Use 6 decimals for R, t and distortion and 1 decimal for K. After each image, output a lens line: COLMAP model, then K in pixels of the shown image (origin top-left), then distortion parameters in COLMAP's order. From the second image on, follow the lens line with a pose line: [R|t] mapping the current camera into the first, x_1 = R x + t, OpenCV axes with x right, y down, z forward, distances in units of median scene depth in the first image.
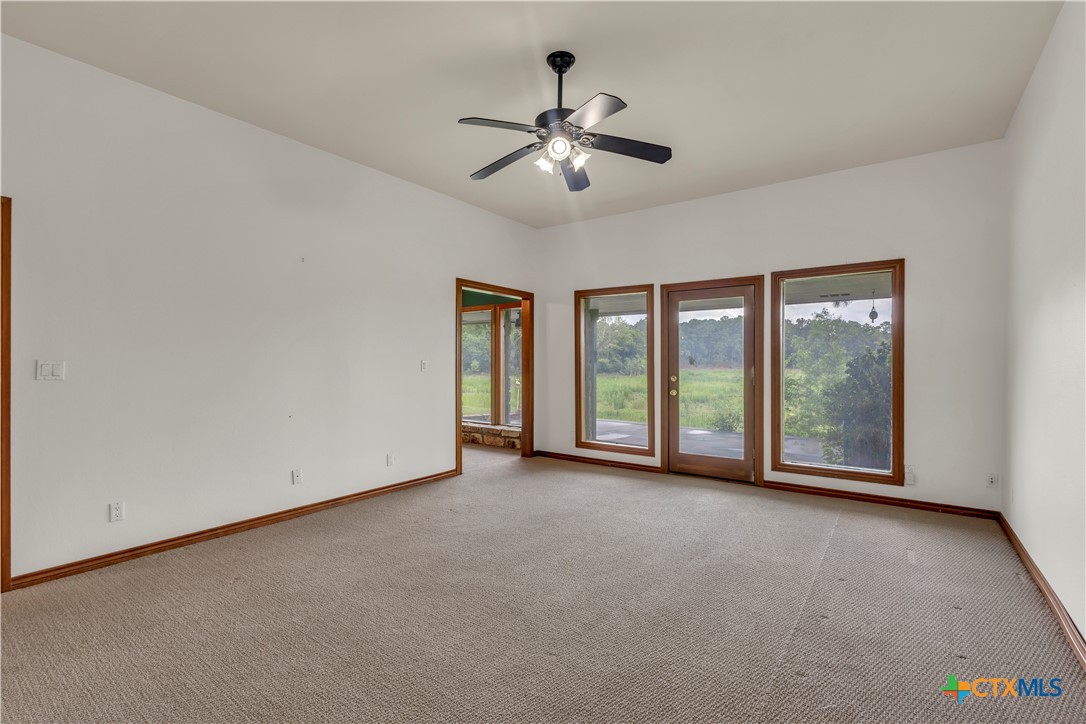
lens RADIAL K [[498.5, 0, 546.0], [0, 498.5, 363.9], [0, 0, 1]] dist [0.009397, -0.002692]
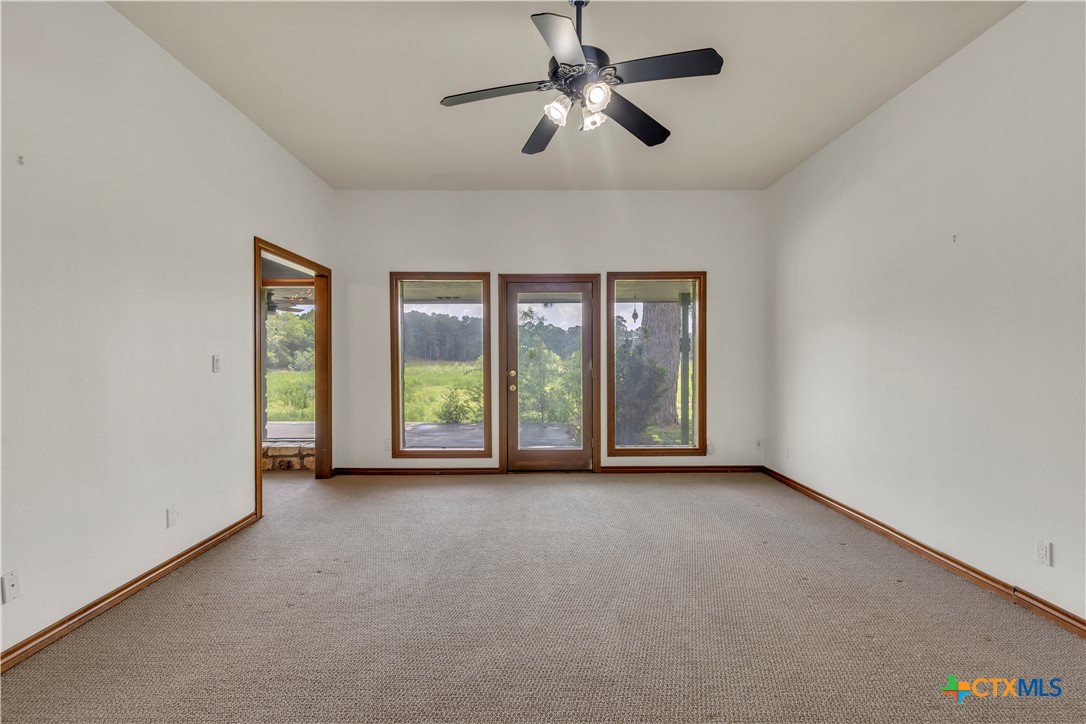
lens RADIAL K [[498.5, 0, 542.5], [0, 498.5, 357.6], [0, 0, 1]] dist [0.009397, -0.002692]
pose [[0.801727, -0.006681, 0.597653, -0.271052], [0.006544, 0.999976, 0.002401, -0.002642], [-0.597654, 0.001986, 0.801752, 0.199241]]
